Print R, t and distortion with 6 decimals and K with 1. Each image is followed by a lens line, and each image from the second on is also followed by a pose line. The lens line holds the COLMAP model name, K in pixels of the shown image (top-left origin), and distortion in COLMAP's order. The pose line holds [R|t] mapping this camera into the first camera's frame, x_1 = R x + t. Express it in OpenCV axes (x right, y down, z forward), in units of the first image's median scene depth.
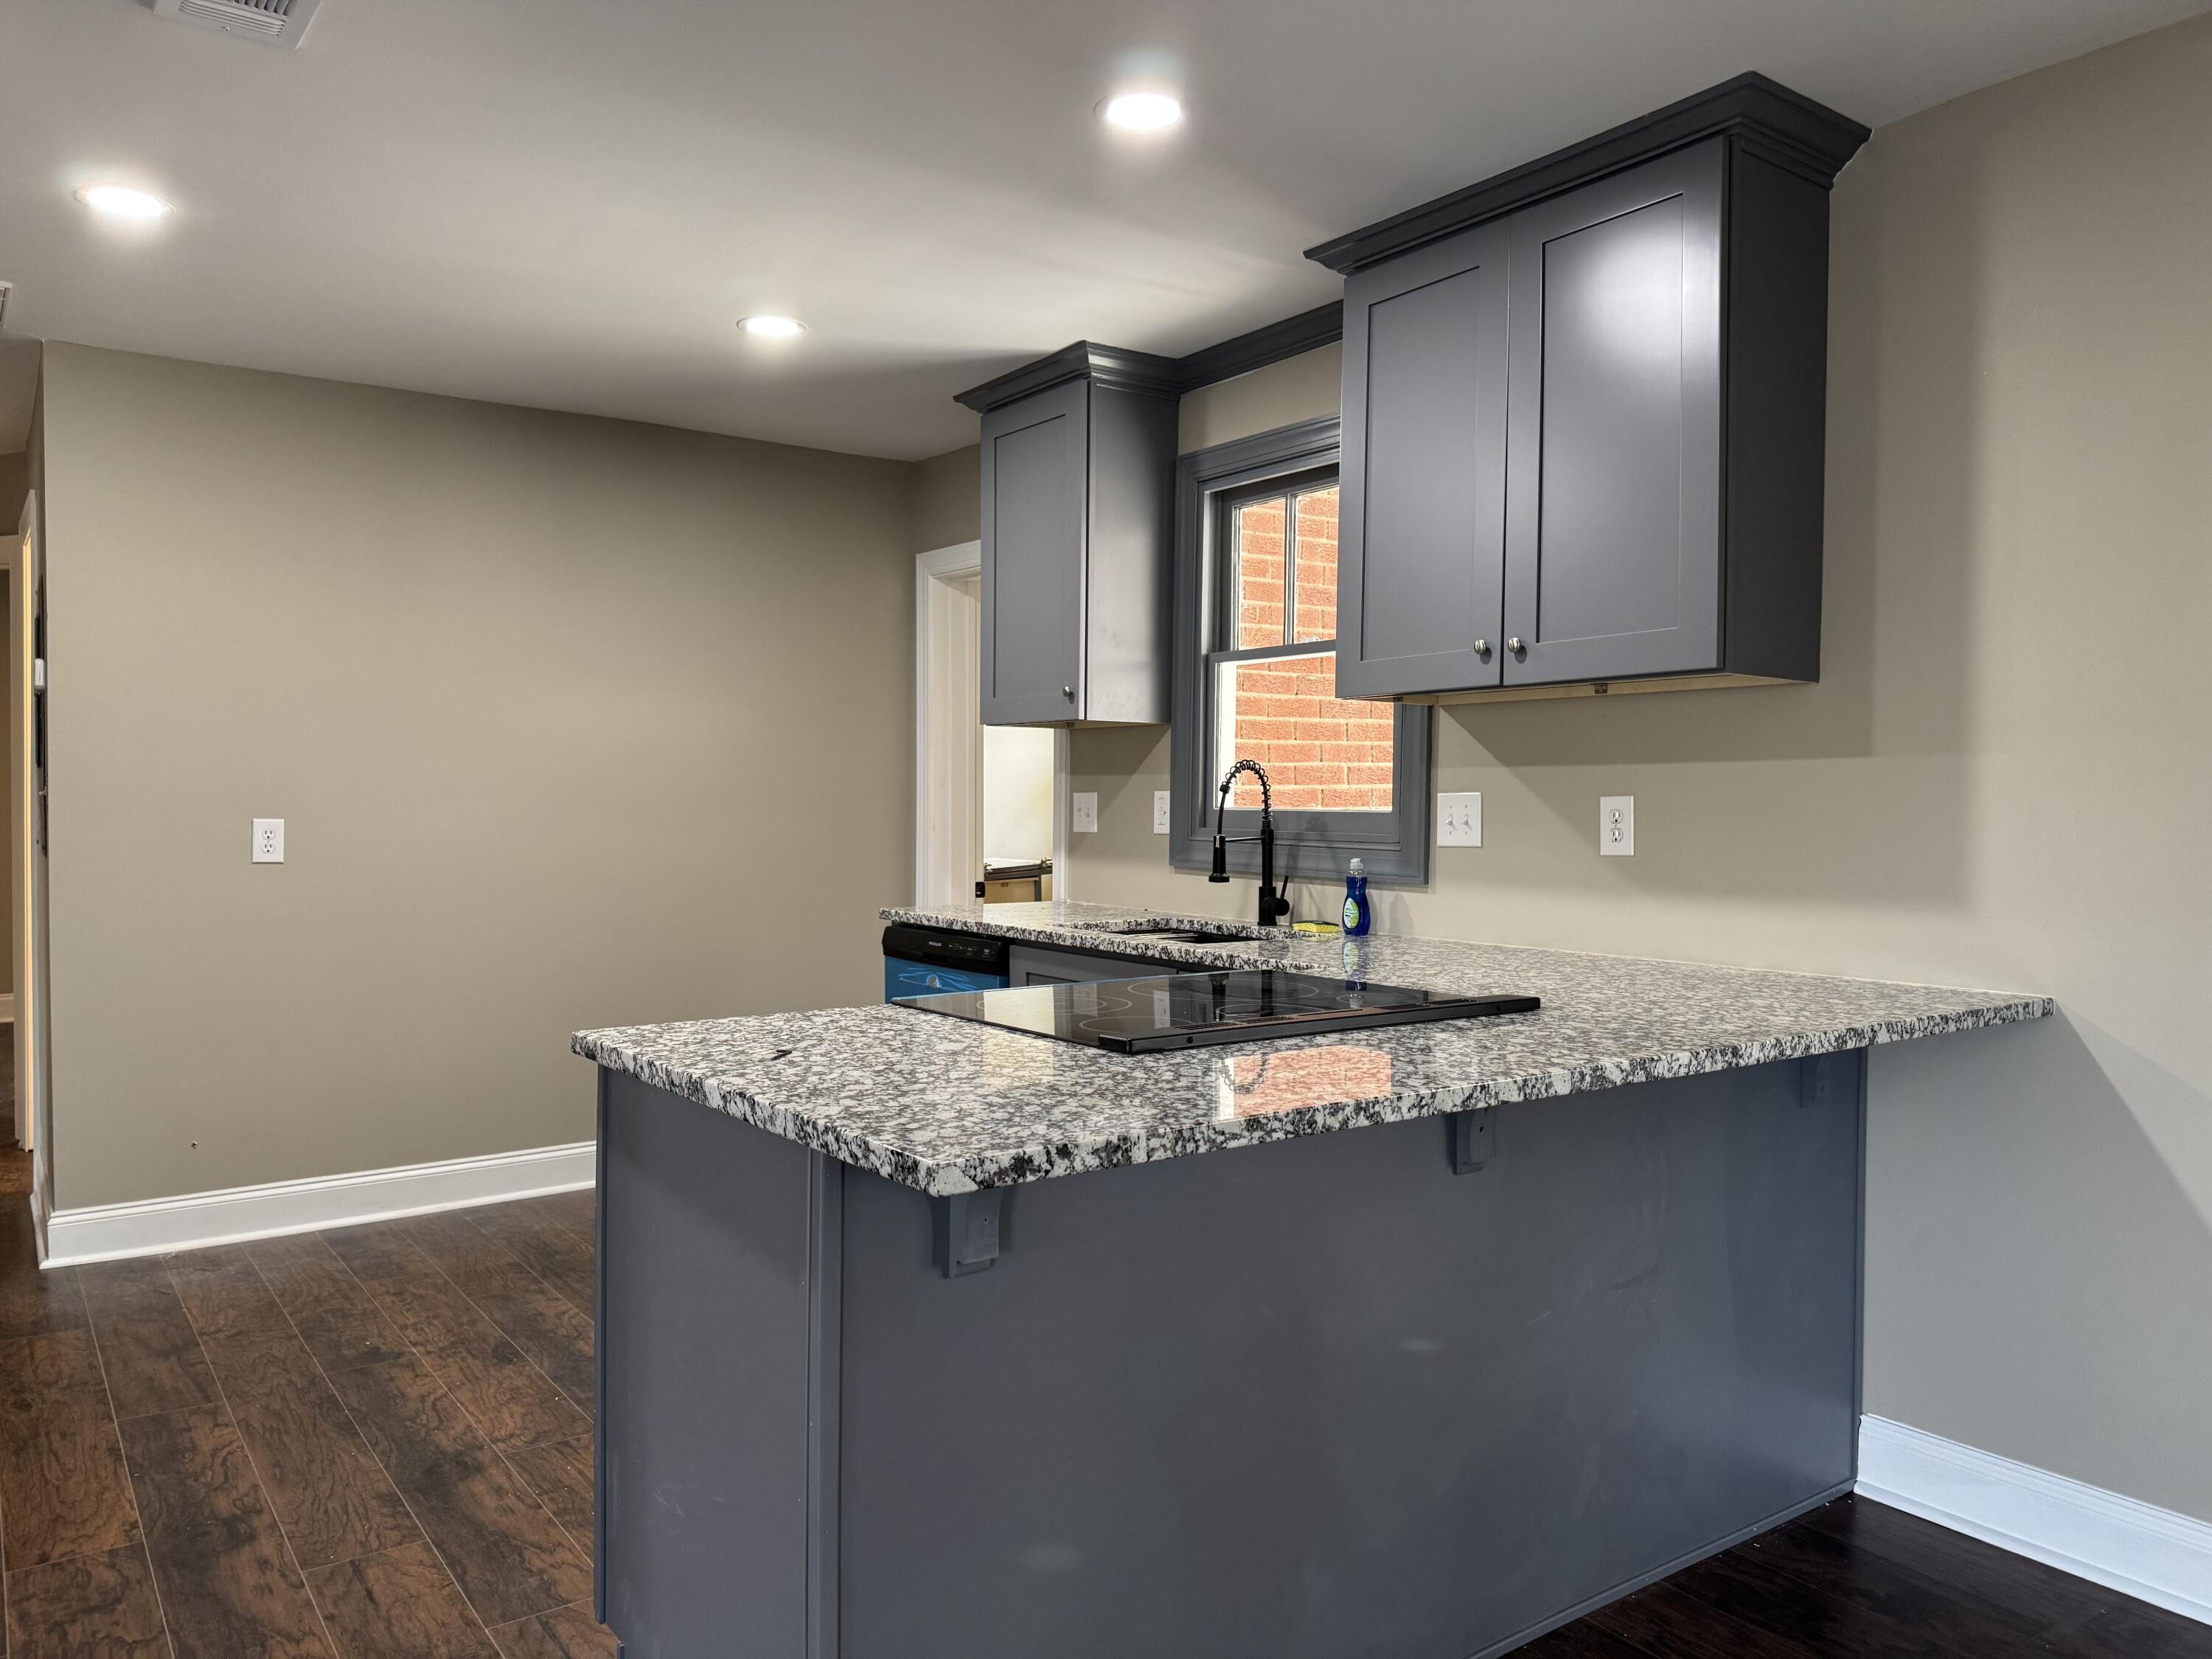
lens RADIAL K [[1582.4, 0, 1039.5], [0, 1582.4, 820.0], [0, 0, 1]] dist [0.107031, -0.075360]
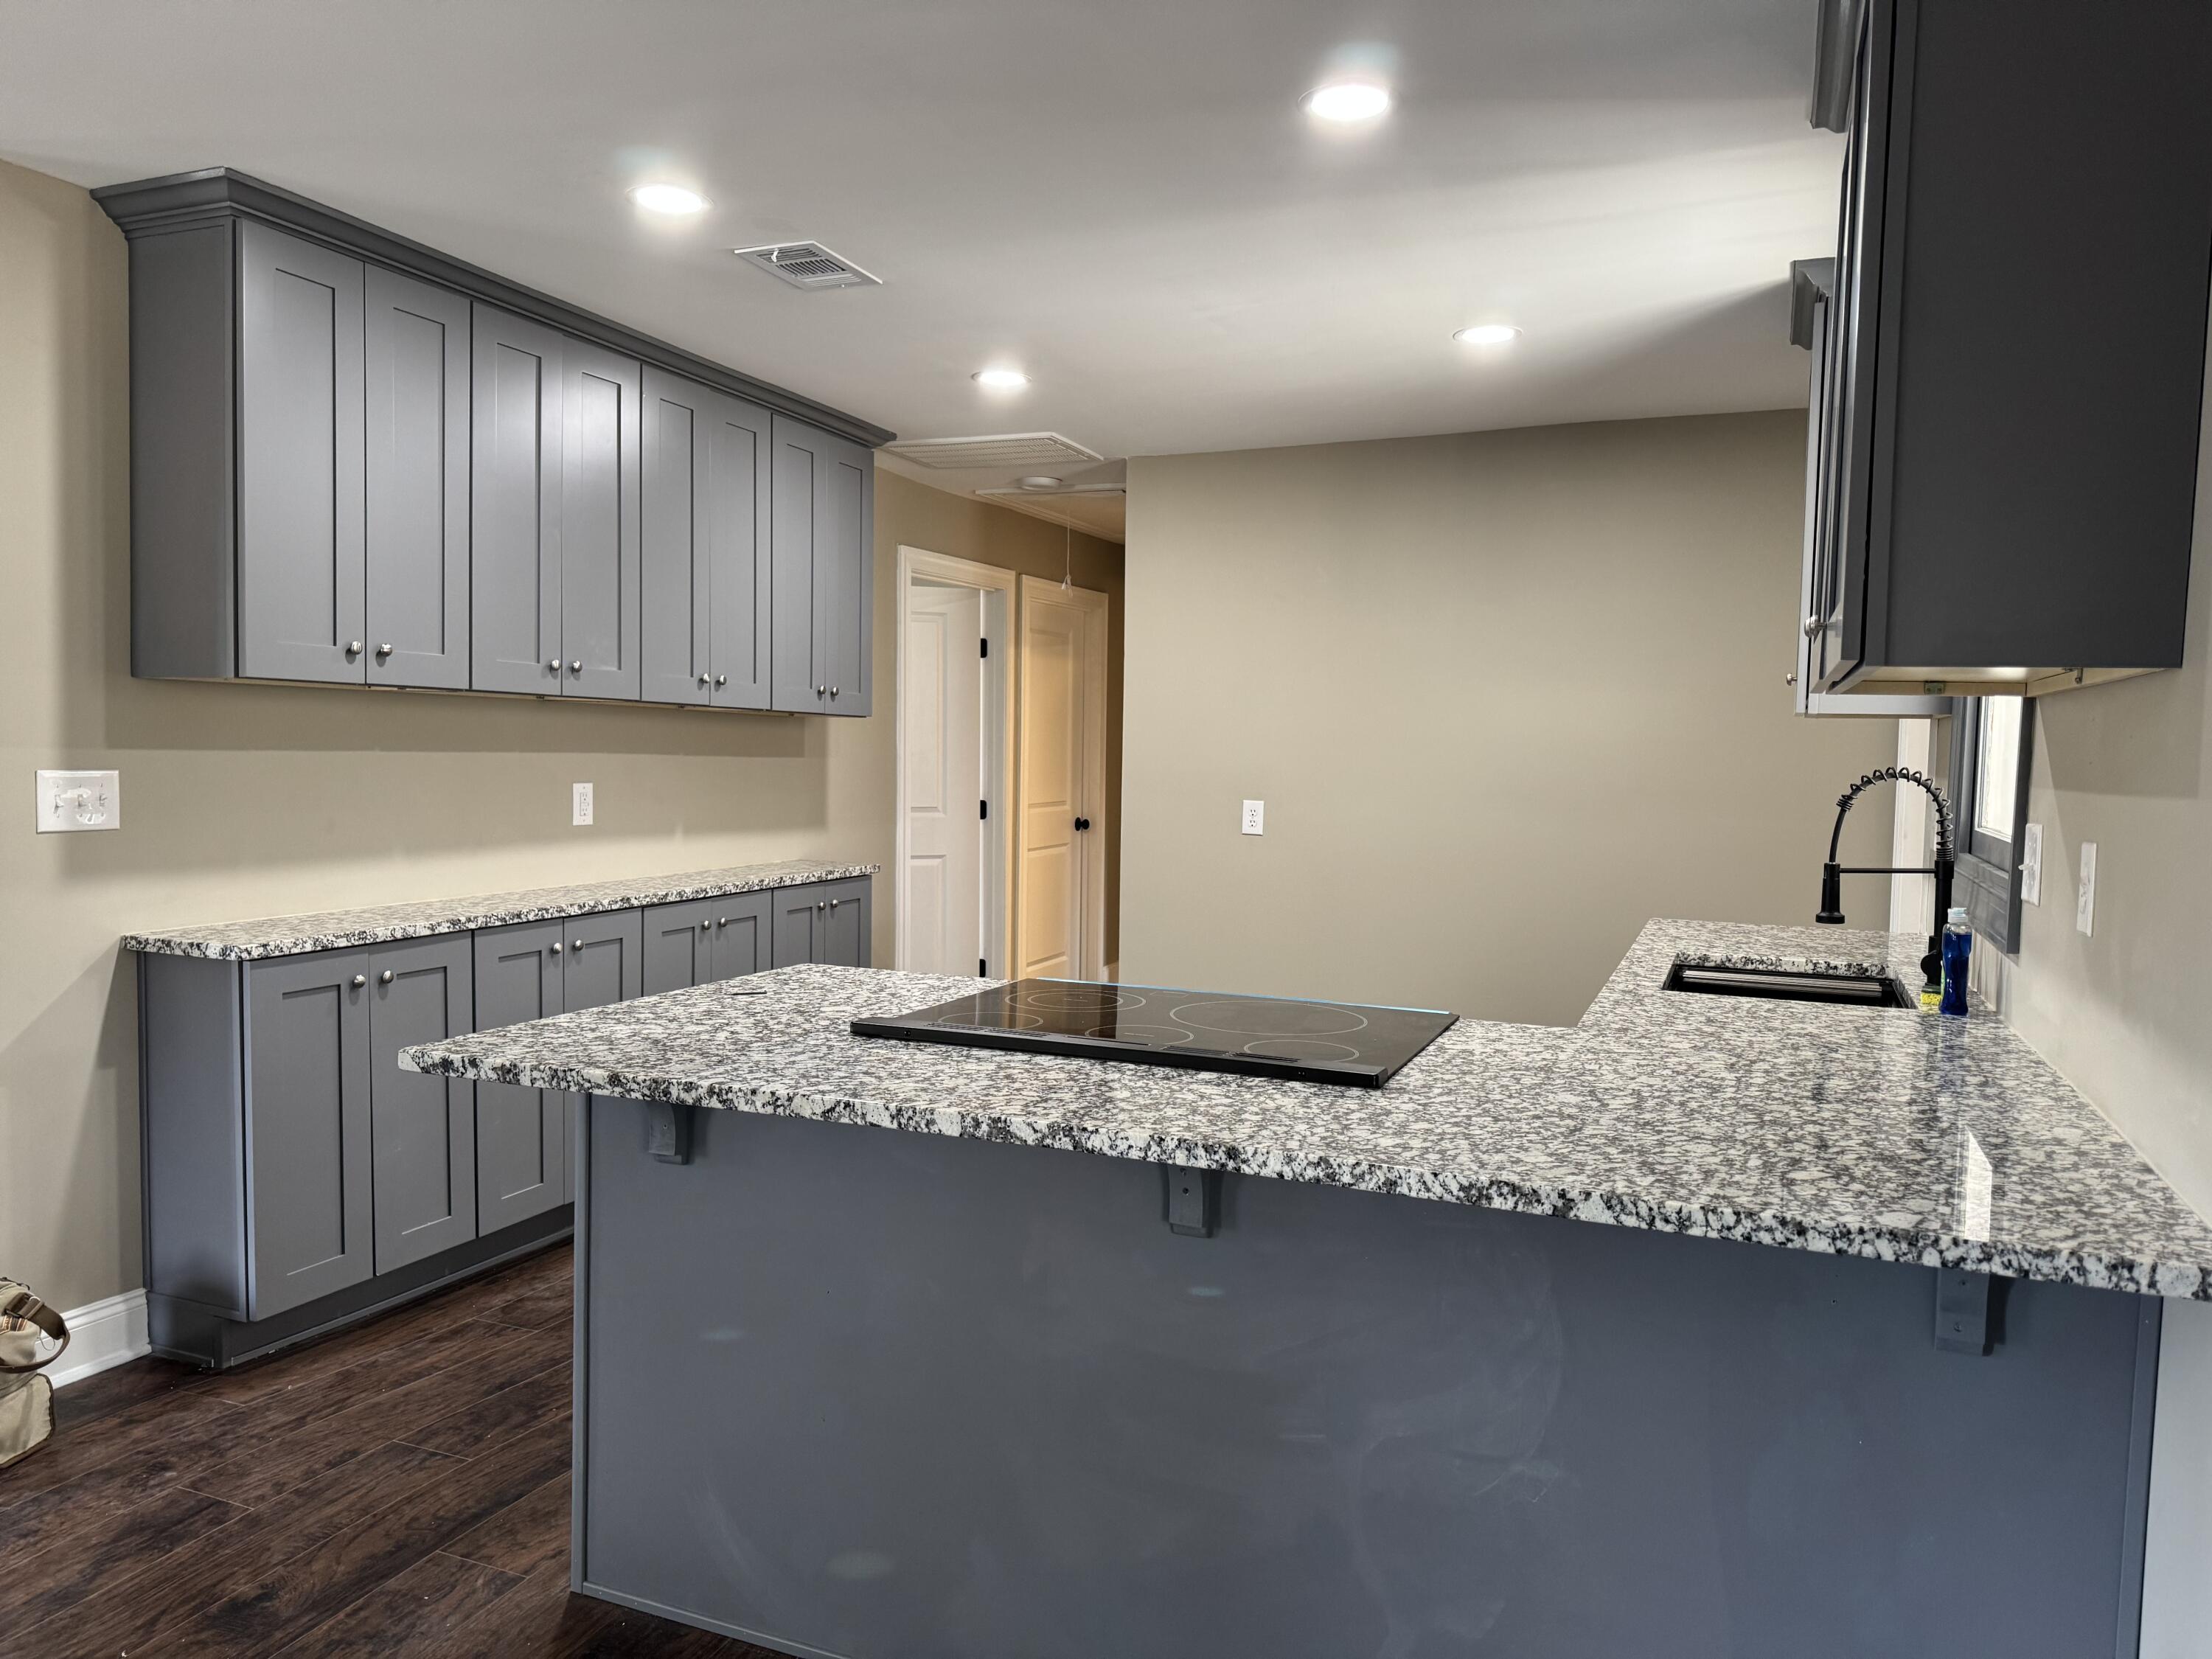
lens RADIAL K [[1556.1, 0, 1106.0], [0, 1556.1, 829.5], [0, 0, 1]] dist [0.063437, -0.081459]
pose [[0.542876, 0.050665, -0.838283, 1.288714], [-0.028588, 0.998715, 0.041848, -0.067582], [0.839326, 0.001247, 0.543626, 0.604099]]
